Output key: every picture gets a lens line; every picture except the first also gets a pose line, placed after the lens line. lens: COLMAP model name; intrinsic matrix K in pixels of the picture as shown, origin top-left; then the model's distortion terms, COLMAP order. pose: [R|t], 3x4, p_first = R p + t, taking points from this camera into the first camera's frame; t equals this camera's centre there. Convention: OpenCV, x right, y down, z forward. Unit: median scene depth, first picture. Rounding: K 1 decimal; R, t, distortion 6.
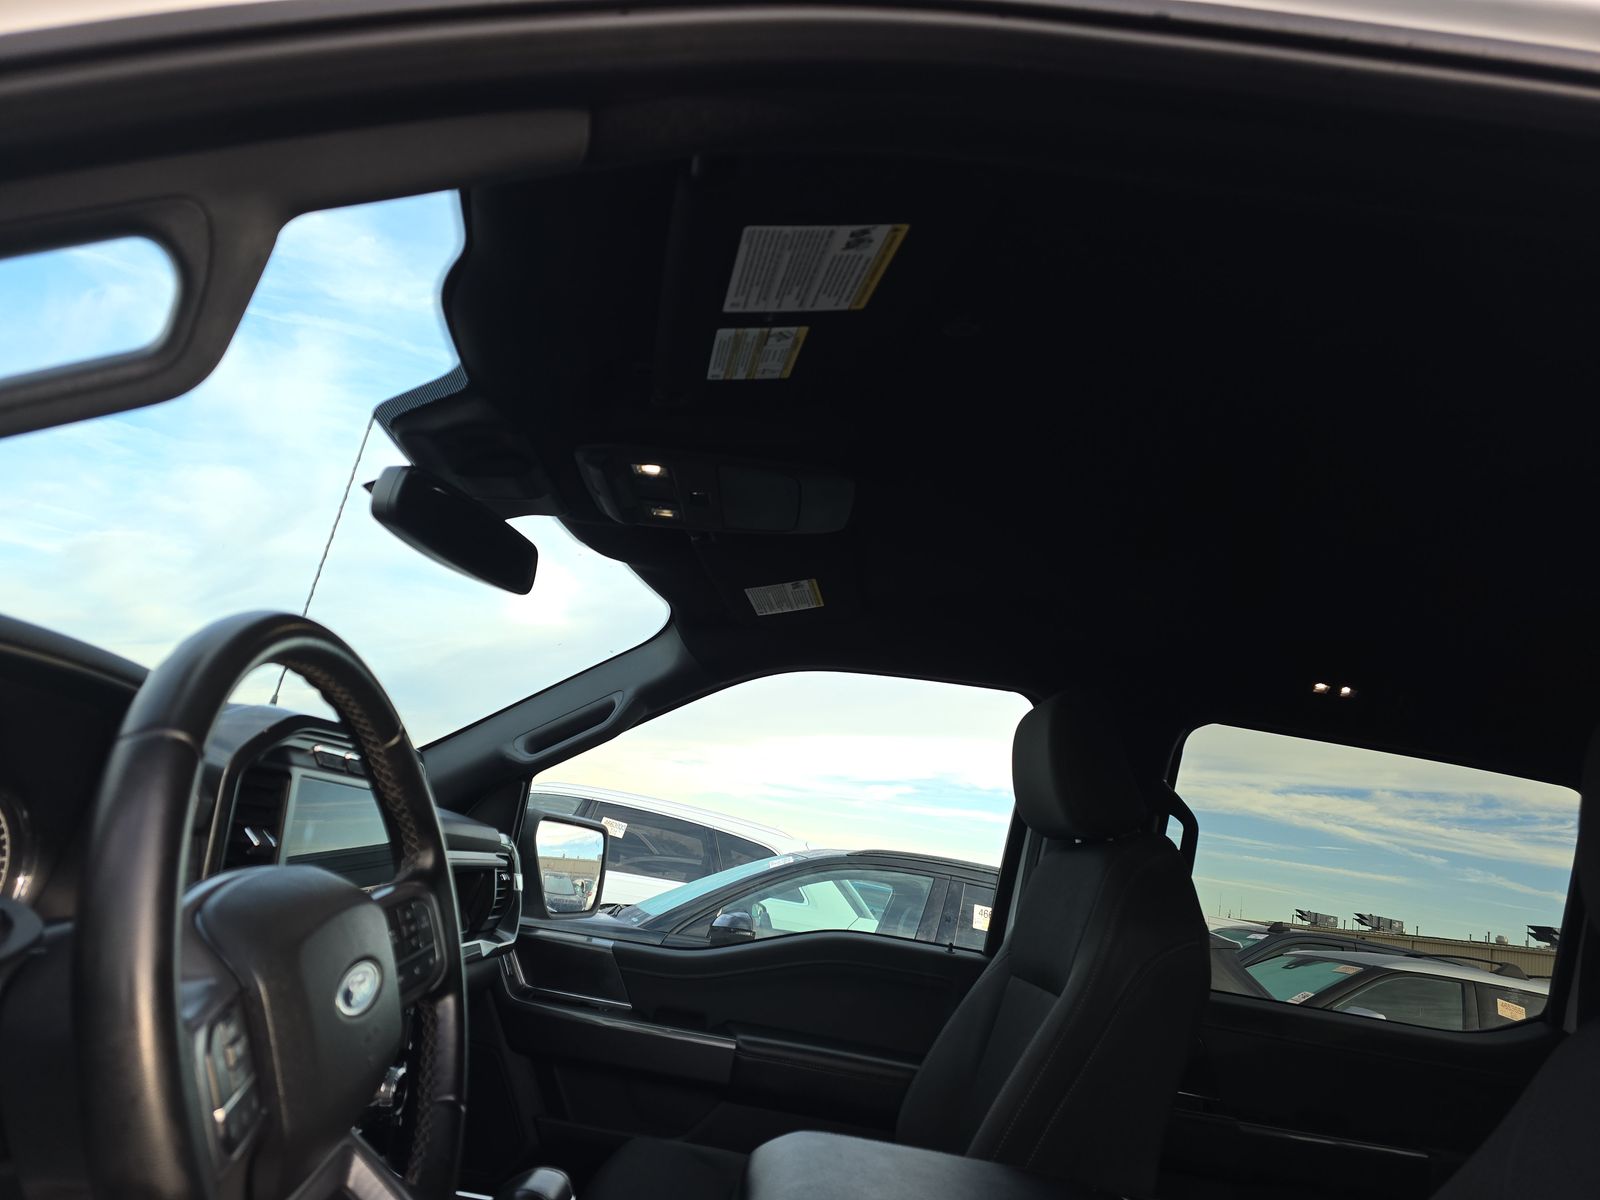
lens RADIAL K [[1058.6, 0, 810.2], [0, 1058.6, 602.4], [0, 0, 1]] dist [0.045397, -0.000961]
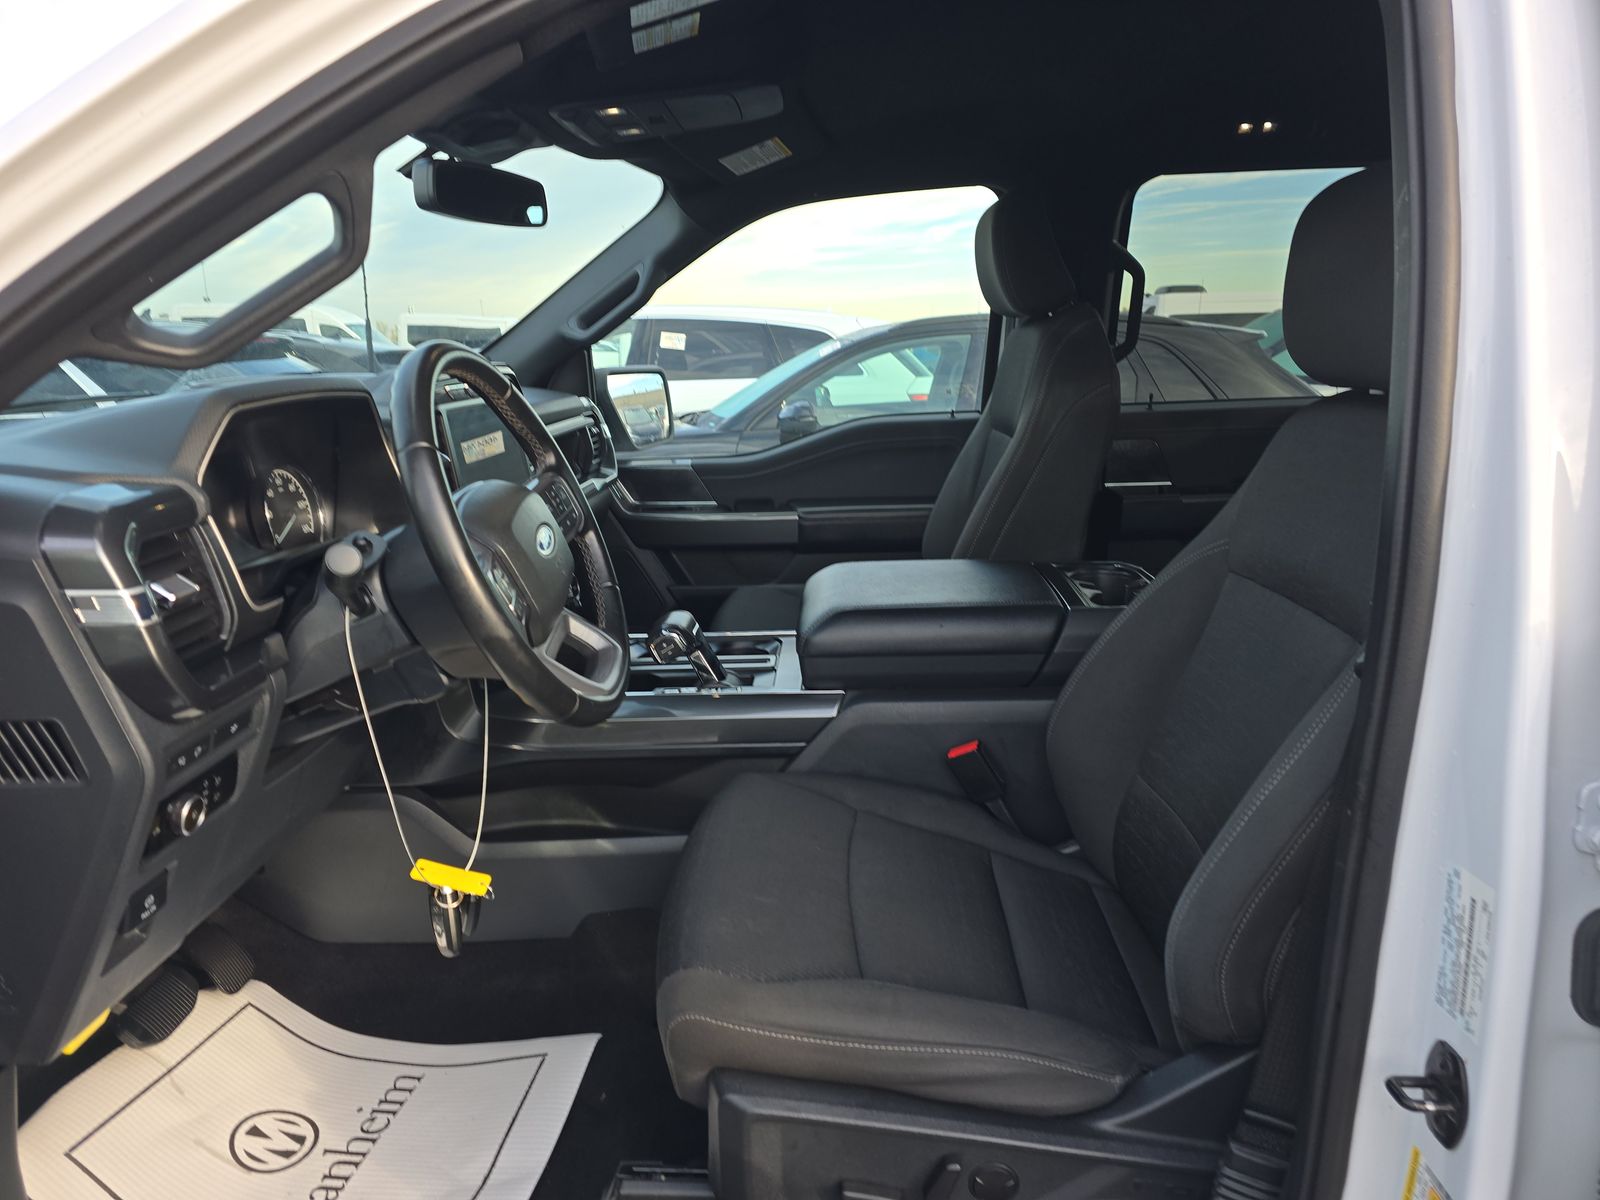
lens RADIAL K [[1073.7, 0, 800.0], [0, 1073.7, 600.0], [0, 0, 1]] dist [-0.008885, -0.003644]
pose [[0.977221, -0.176611, -0.117672, 0.068804], [0.211152, 0.864768, 0.455622, -0.100387], [0.021291, -0.470091, 0.882361, -0.222898]]
